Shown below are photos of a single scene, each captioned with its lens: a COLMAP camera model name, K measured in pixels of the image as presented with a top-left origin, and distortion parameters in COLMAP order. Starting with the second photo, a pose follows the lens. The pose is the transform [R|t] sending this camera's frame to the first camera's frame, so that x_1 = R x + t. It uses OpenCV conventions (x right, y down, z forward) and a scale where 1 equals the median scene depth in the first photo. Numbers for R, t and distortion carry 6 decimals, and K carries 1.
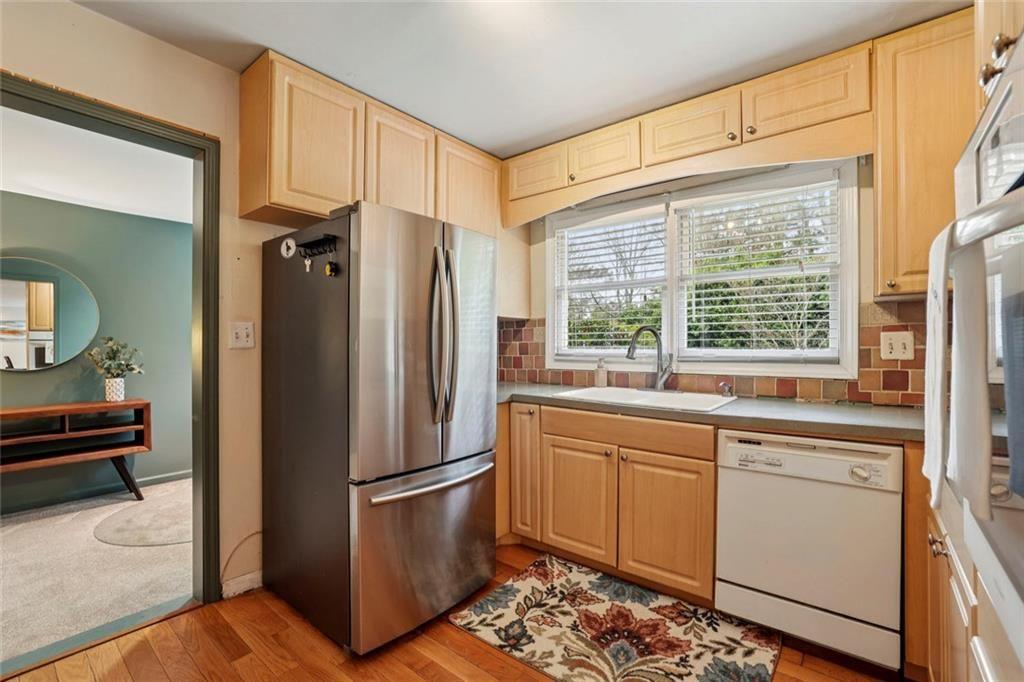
lens RADIAL K [[455.2, 0, 503.6], [0, 455.2, 346.7], [0, 0, 1]] dist [-0.002212, 0.001719]
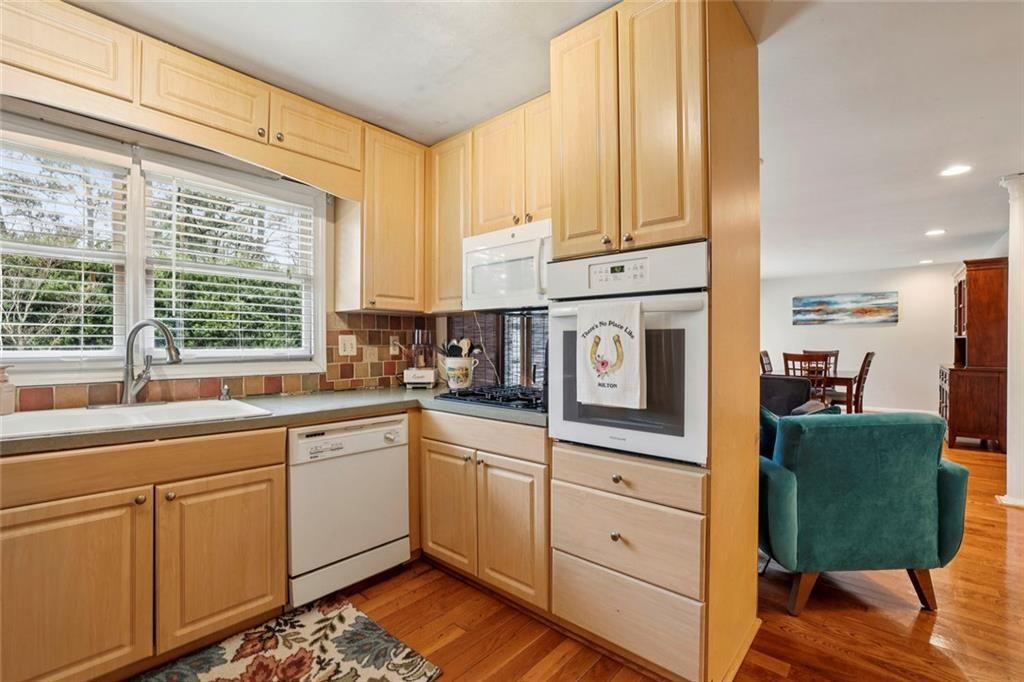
lens RADIAL K [[455.2, 0, 507.8], [0, 455.2, 341.9], [0, 0, 1]] dist [-0.002212, 0.001719]
pose [[0.069086, 0.006473, 0.997590, -0.480355], [-0.002900, 0.999976, -0.006288, -0.005717], [-0.997607, -0.002459, 0.069103, 0.437981]]
